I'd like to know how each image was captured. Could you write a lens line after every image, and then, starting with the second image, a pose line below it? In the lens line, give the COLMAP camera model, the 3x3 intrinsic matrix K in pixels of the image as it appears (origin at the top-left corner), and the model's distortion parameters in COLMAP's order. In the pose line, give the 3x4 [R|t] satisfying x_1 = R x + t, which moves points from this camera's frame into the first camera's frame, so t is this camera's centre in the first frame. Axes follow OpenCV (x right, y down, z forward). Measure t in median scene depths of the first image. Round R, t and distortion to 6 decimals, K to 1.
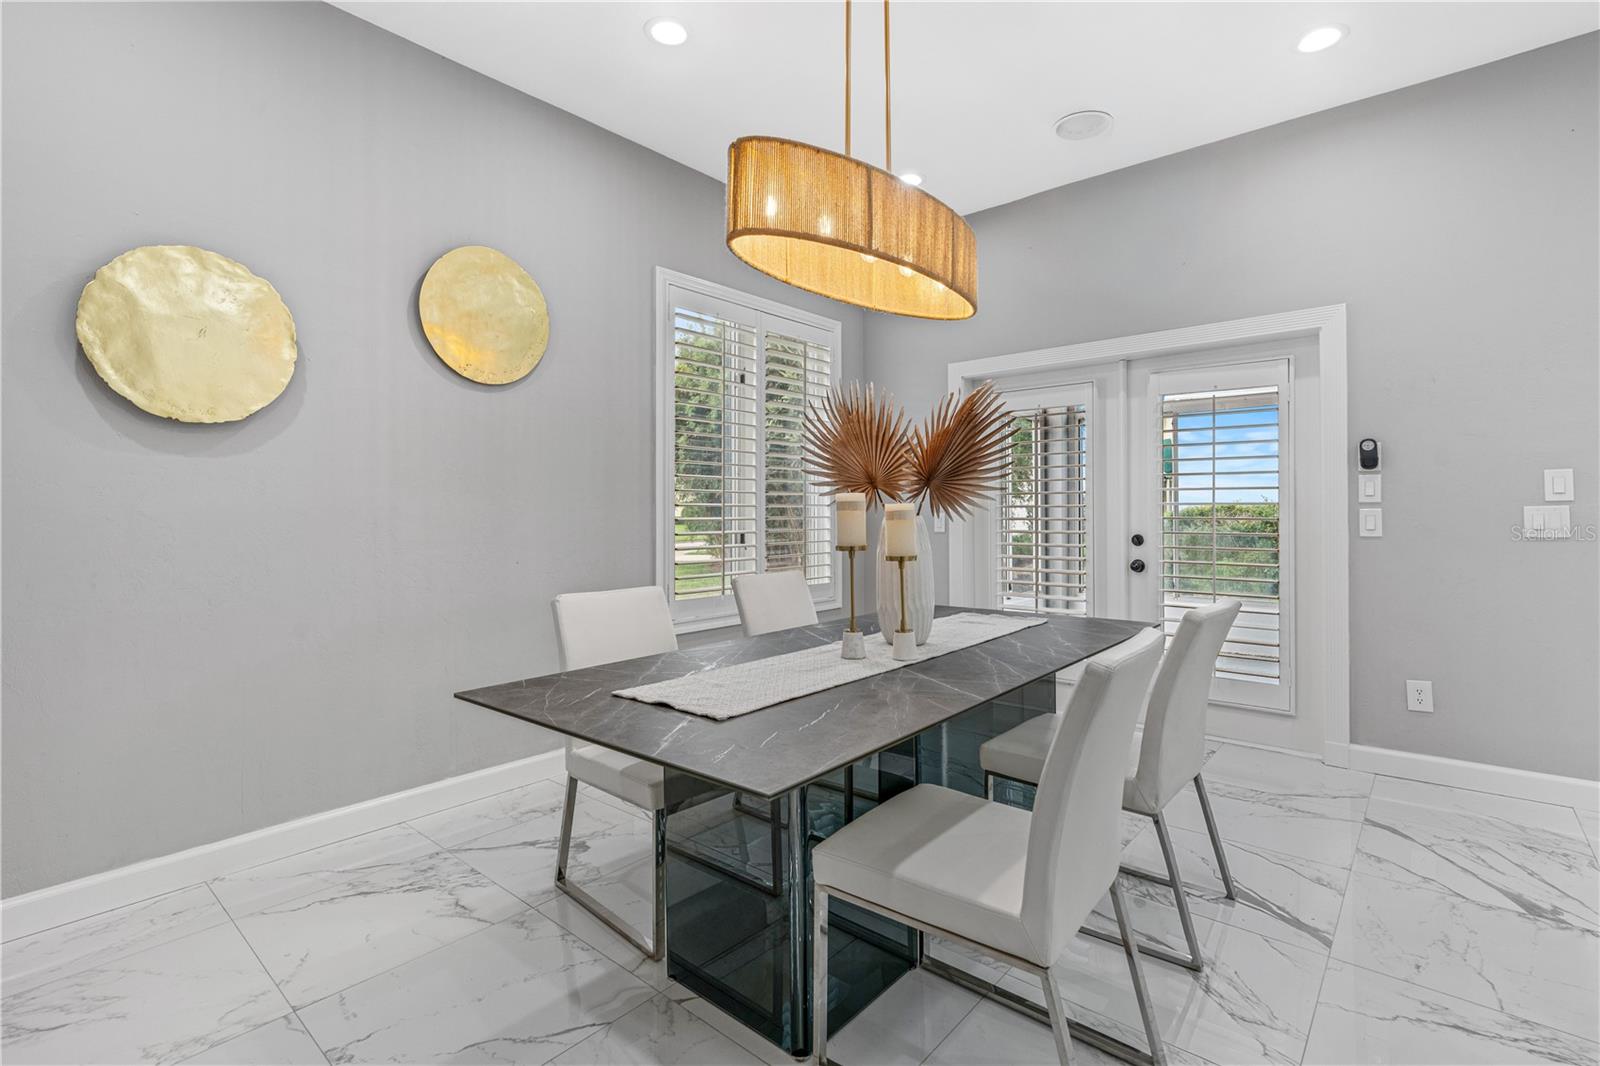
lens RADIAL K [[737.0, 0, 808.8], [0, 737.0, 515.4], [0, 0, 1]] dist [-0.004164, 0.000429]
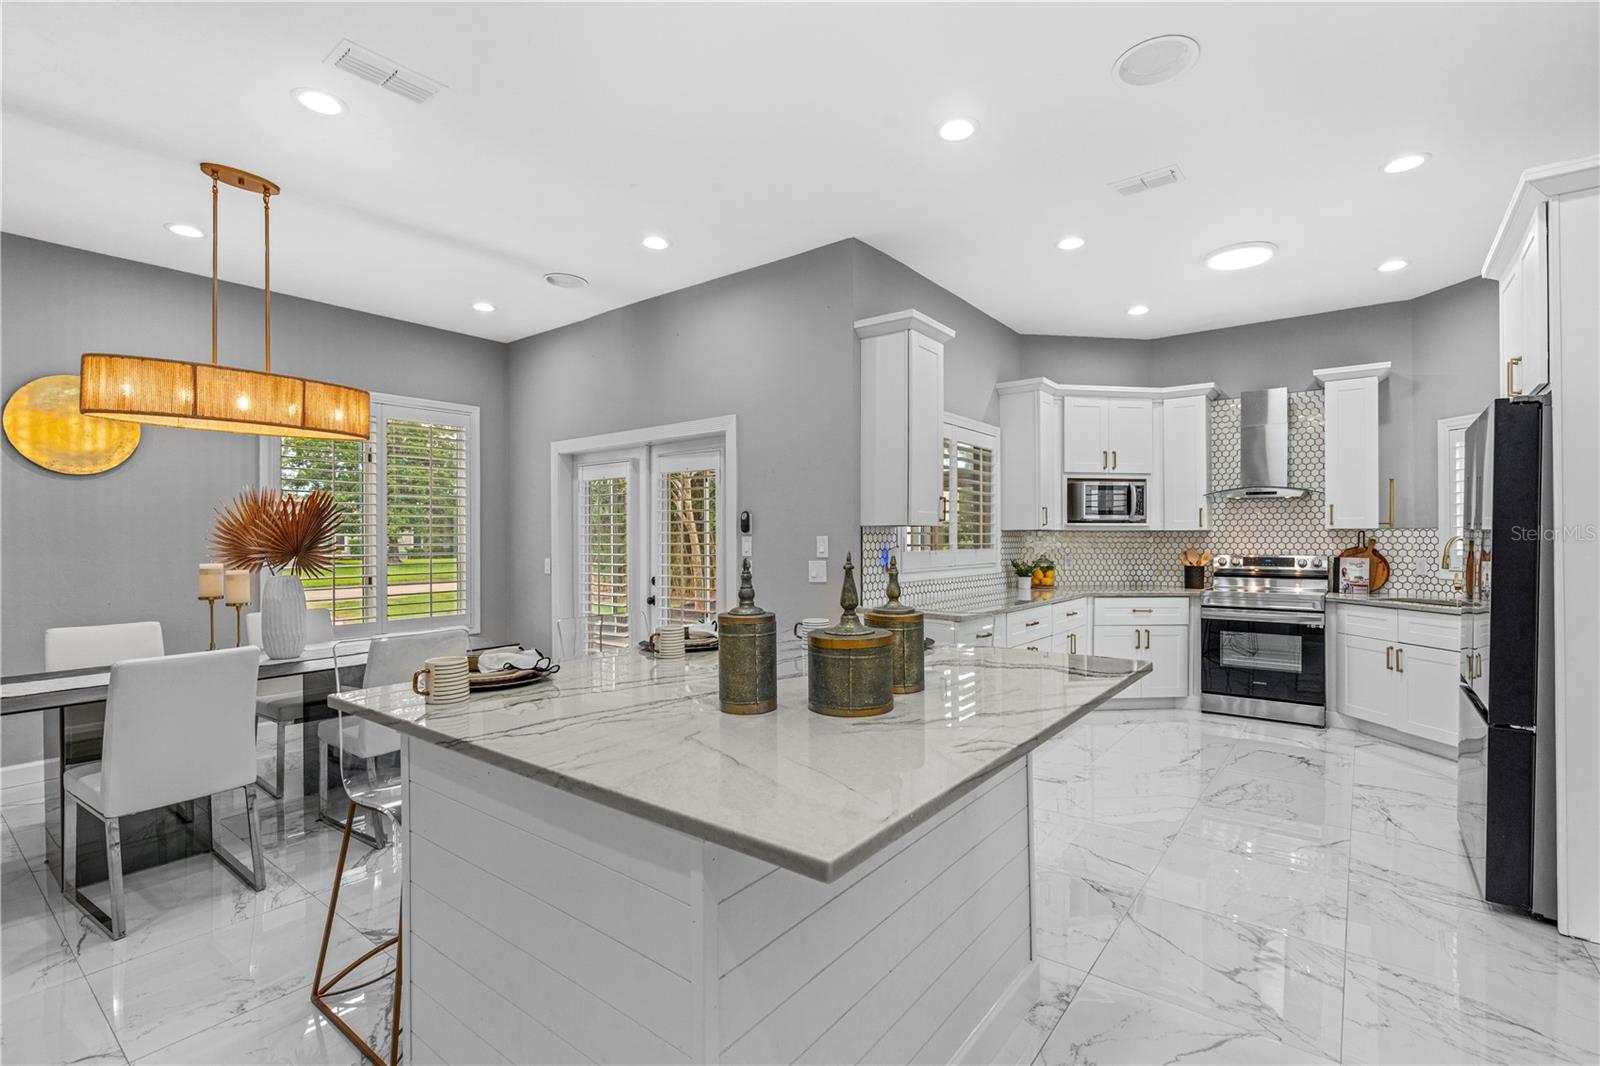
lens RADIAL K [[727.5, 0, 815.5], [0, 727.5, 538.6], [0, 0, 1]] dist [-0.001901, 0.000052]
pose [[0.998311, -0.004438, 0.057930, 0.815228], [0.004530, 0.999989, -0.001459, -0.048774], [-0.057923, 0.001719, 0.998320, -0.405812]]
